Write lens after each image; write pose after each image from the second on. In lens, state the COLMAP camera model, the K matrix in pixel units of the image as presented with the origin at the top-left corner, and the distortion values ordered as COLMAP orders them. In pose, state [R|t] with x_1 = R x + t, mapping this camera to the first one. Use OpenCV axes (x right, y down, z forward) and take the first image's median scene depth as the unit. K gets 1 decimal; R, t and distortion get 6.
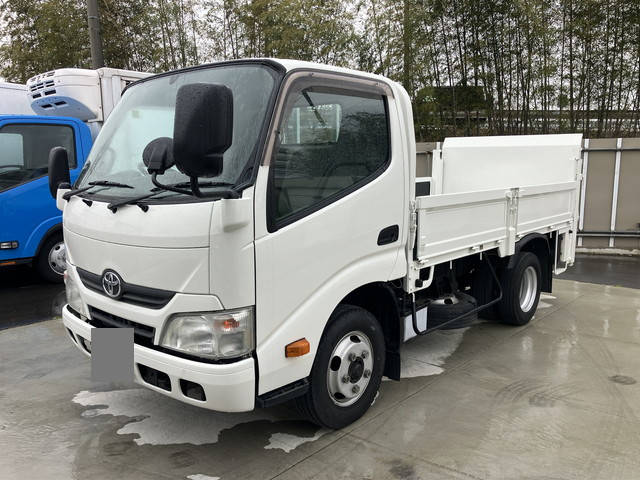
lens RADIAL K [[539.5, 0, 320.0], [0, 539.5, 240.0], [0, 0, 1]] dist [0.010229, 0.002106]
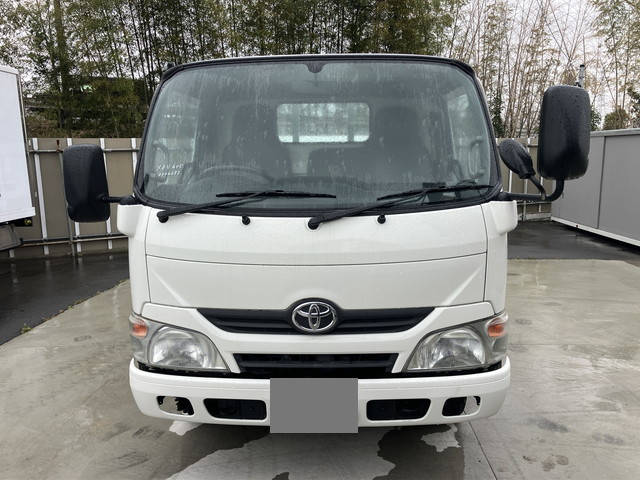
lens RADIAL K [[533.9, 0, 319.2], [0, 533.9, 230.8], [0, 0, 1]] dist [0.030034, -0.000985]
pose [[0.767481, -0.090083, 0.634710, -0.839773], [0.091892, 0.995312, 0.030148, -0.066603], [-0.634451, 0.035187, 0.772162, 0.356083]]
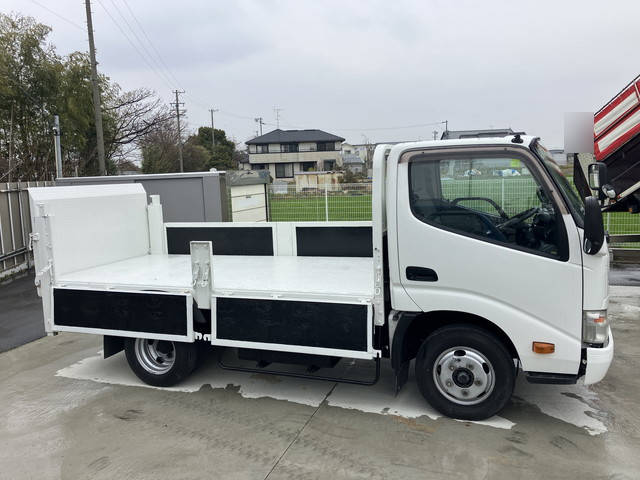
lens RADIAL K [[520.4, 0, 320.0], [0, 520.4, 240.0], [0, 0, 1]] dist [0.000222, 0.000604]
pose [[-0.373966, -0.094495, 0.922616, -1.356848], [0.174444, 0.969874, 0.170043, -0.396697], [-0.910889, 0.224535, -0.346216, 2.103671]]
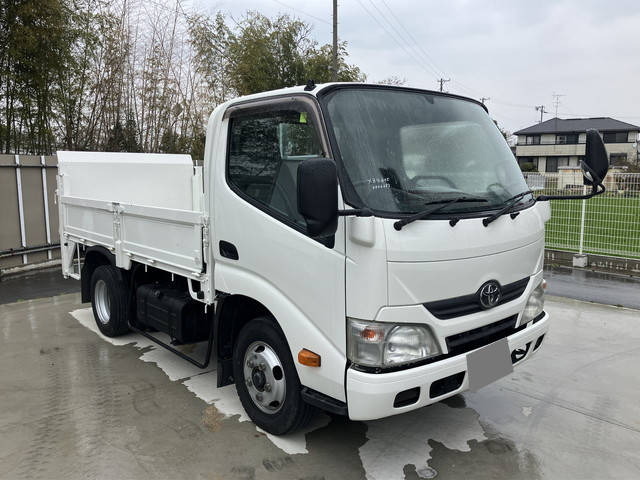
lens RADIAL K [[539.5, 0, 320.0], [0, 539.5, 240.0], [0, 0, 1]] dist [0.010229, 0.002106]
pose [[0.135747, -0.113595, 0.984210, -1.379472], [0.143029, 0.985246, 0.093988, -0.158662], [-0.980365, 0.128012, 0.149991, 1.102034]]
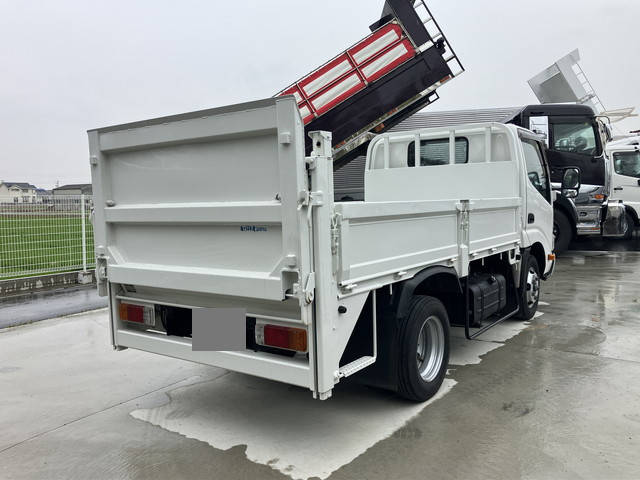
lens RADIAL K [[539.5, 0, 320.0], [0, 539.5, 240.0], [0, 0, 1]] dist [0.010229, 0.002106]
pose [[-0.994177, 0.046675, -0.097124, 0.591479], [0.024808, 0.976251, 0.215217, -0.398046], [0.104863, 0.211554, -0.971725, 3.185981]]
